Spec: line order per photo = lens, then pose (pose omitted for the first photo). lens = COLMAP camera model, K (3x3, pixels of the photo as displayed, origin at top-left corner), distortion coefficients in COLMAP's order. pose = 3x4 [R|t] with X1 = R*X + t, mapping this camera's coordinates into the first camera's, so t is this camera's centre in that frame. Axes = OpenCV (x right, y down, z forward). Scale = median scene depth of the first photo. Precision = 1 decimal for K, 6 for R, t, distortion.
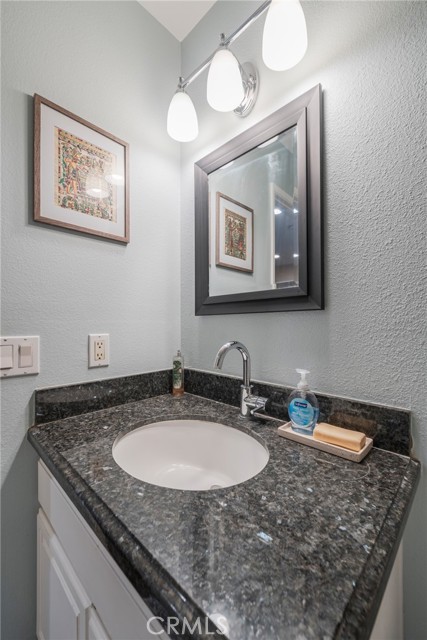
lens RADIAL K [[259.7, 0, 213.7], [0, 259.7, 317.0], [0, 0, 1]] dist [0.002569, 0.000058]
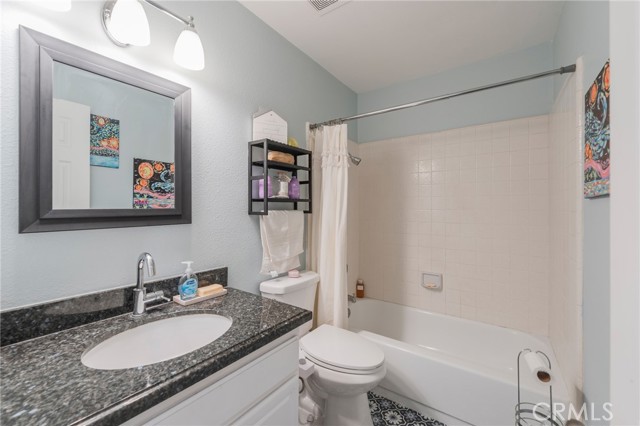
lens RADIAL K [[258.9, 0, 320.7], [0, 258.9, 210.2], [0, 0, 1]] dist [-0.000753, -0.001049]
pose [[-0.130705, -0.008742, 0.991383, -1.208957], [-0.024151, 0.999692, 0.005631, -0.129253], [-0.991127, -0.023207, -0.130876, 0.352804]]
